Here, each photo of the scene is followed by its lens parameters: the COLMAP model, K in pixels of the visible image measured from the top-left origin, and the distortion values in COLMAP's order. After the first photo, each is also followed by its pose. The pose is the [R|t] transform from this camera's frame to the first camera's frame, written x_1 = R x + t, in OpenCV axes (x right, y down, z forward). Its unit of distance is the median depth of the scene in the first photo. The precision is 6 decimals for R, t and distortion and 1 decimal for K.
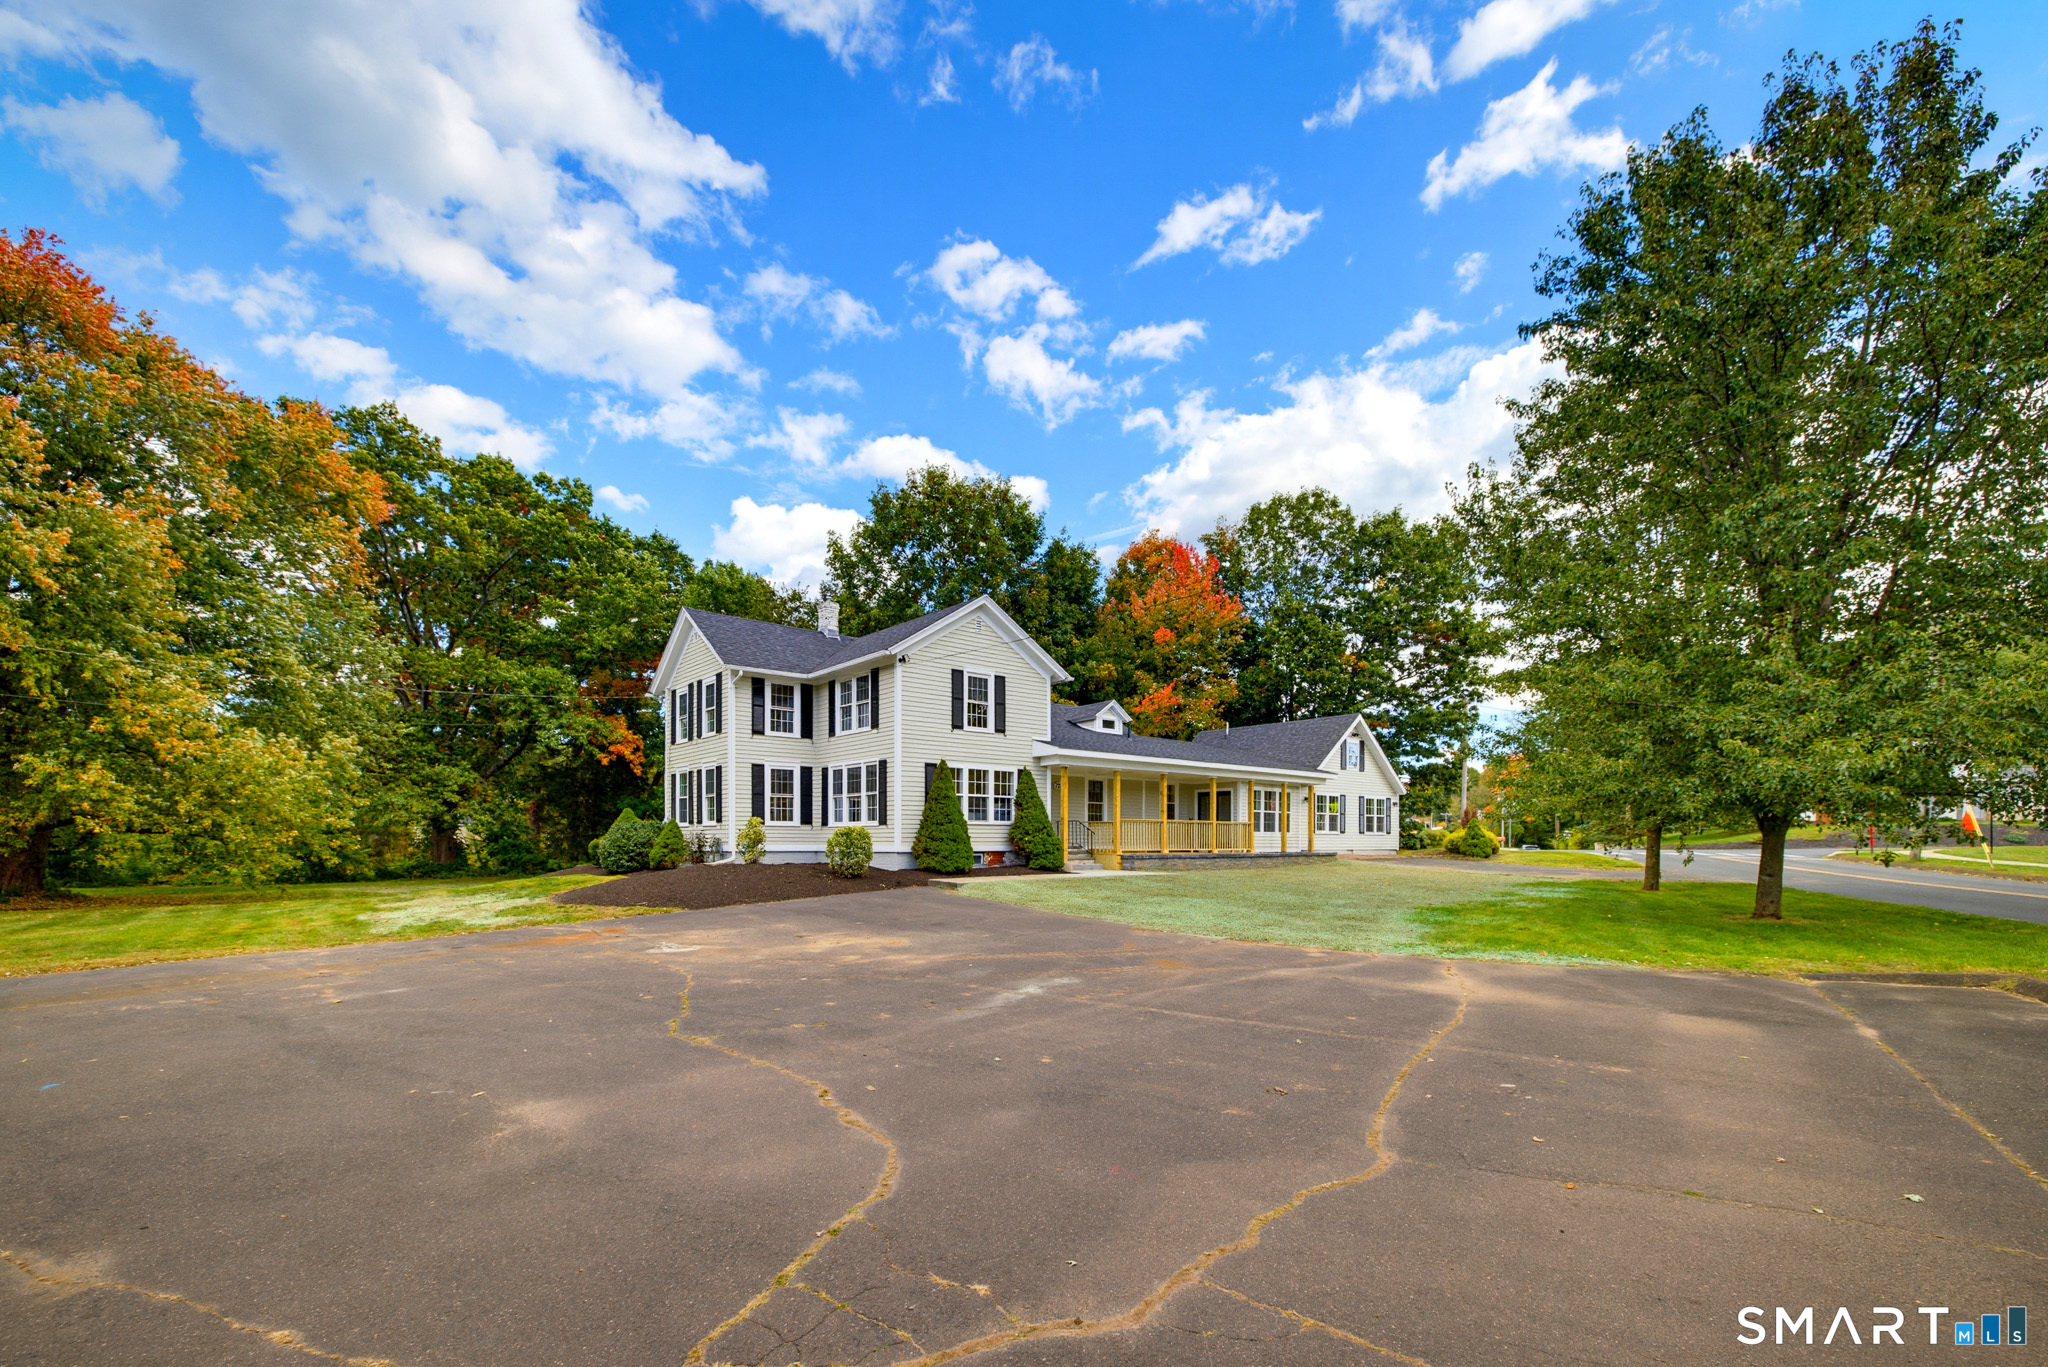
lens RADIAL K [[860.3, 0, 1024.0], [0, 860.3, 683.5], [0, 0, 1]] dist [-0.001147, -0.000175]
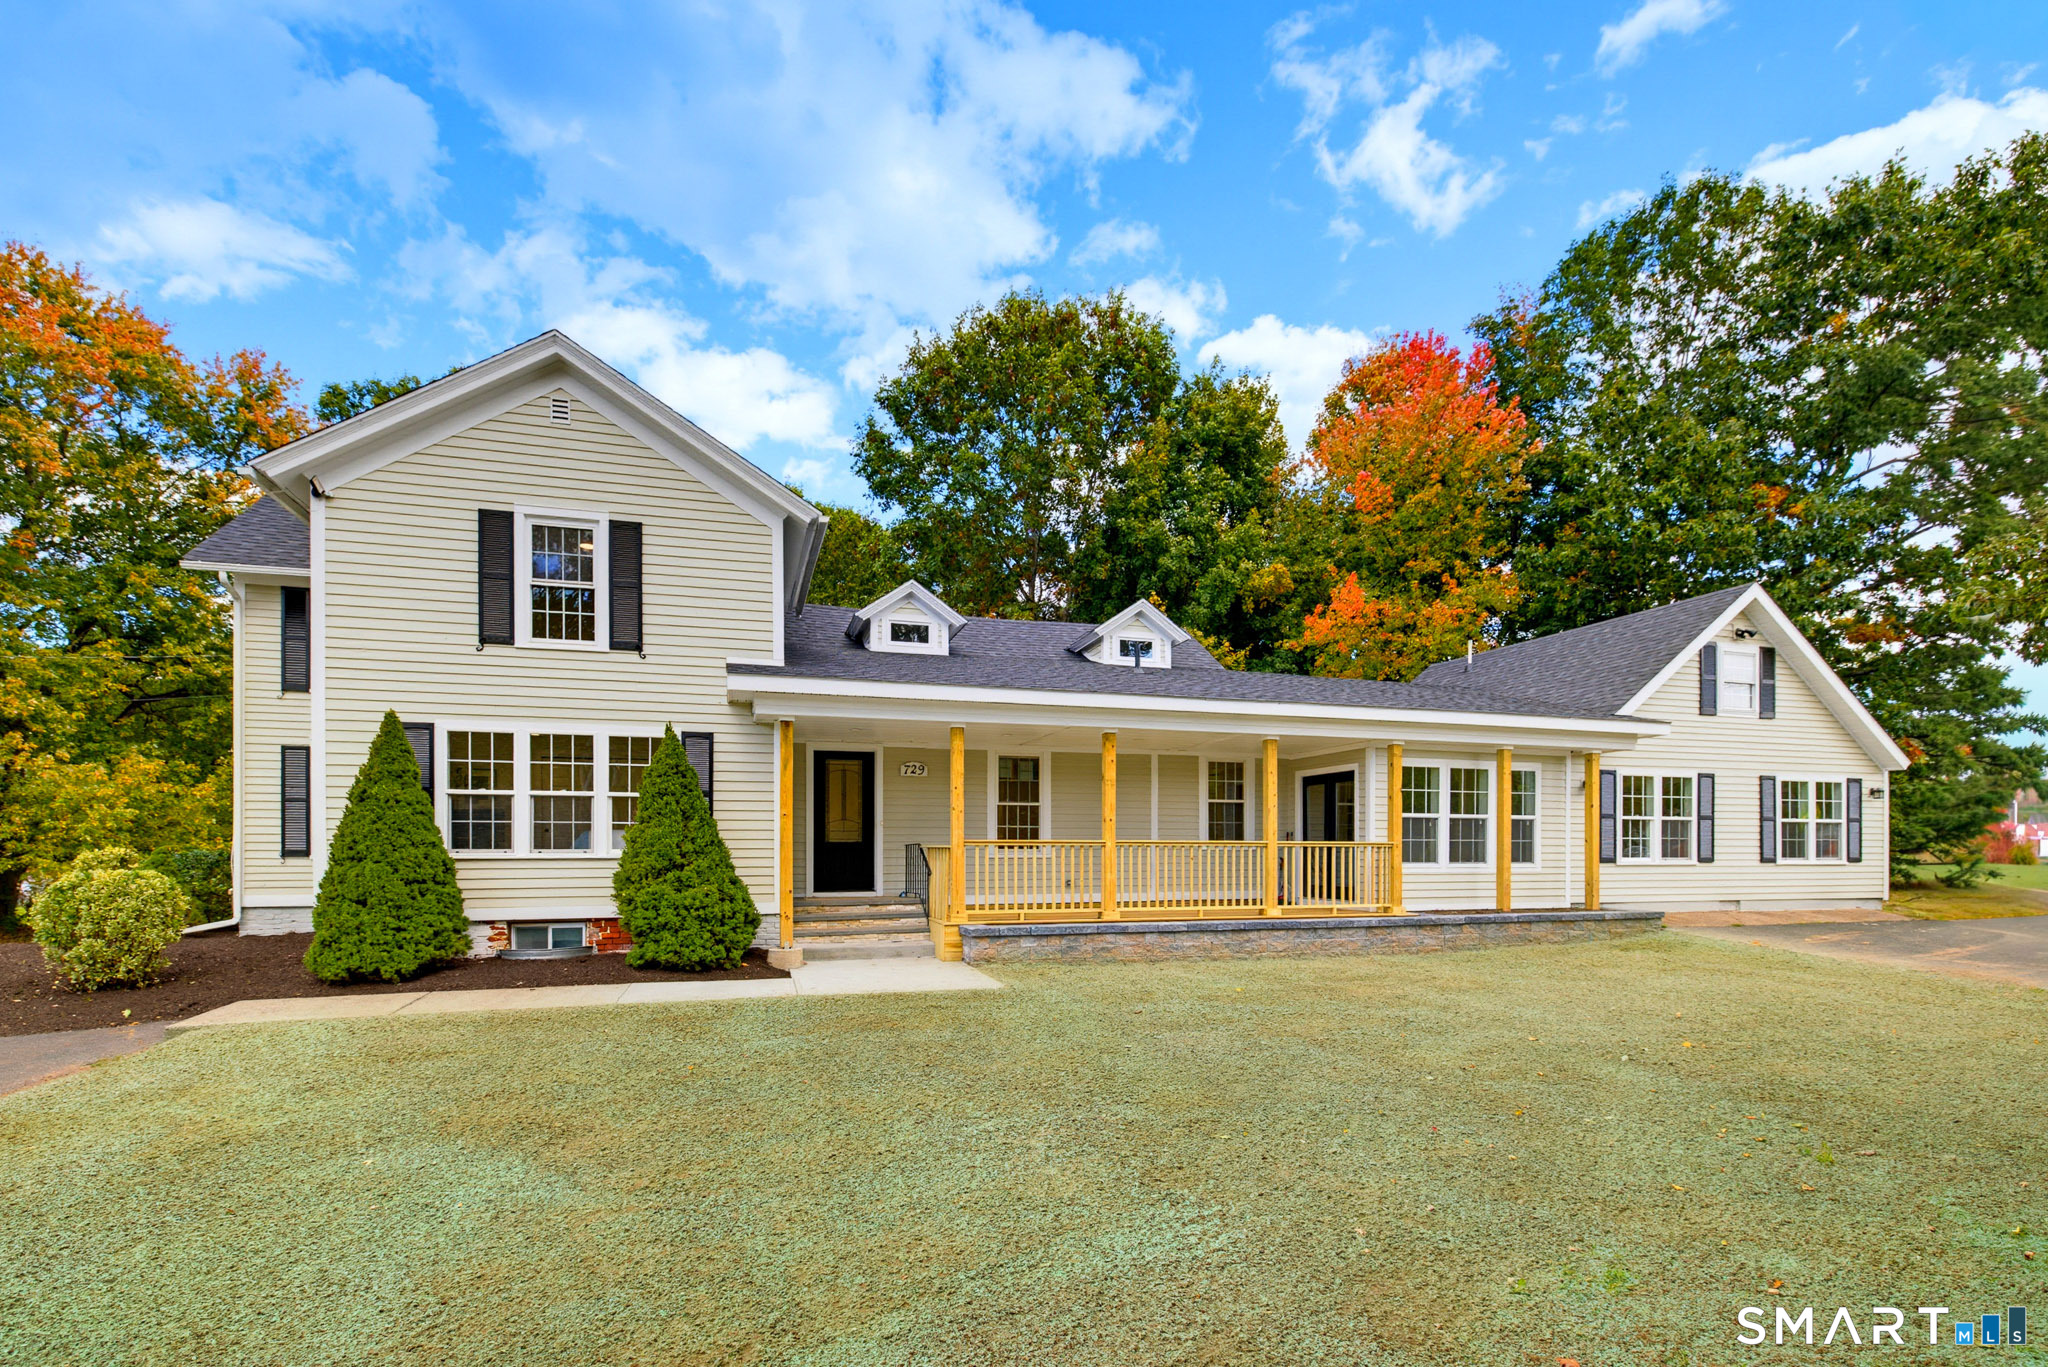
lens RADIAL K [[953.4, 0, 1025.8], [0, 953.4, 737.2], [0, 0, 1]] dist [0.000094, -0.000012]
pose [[0.922838, -0.042665, -0.382817, 0.263346], [0.068990, 0.996084, 0.055298, 0.067456], [0.378959, -0.077441, 0.922168, 0.476279]]
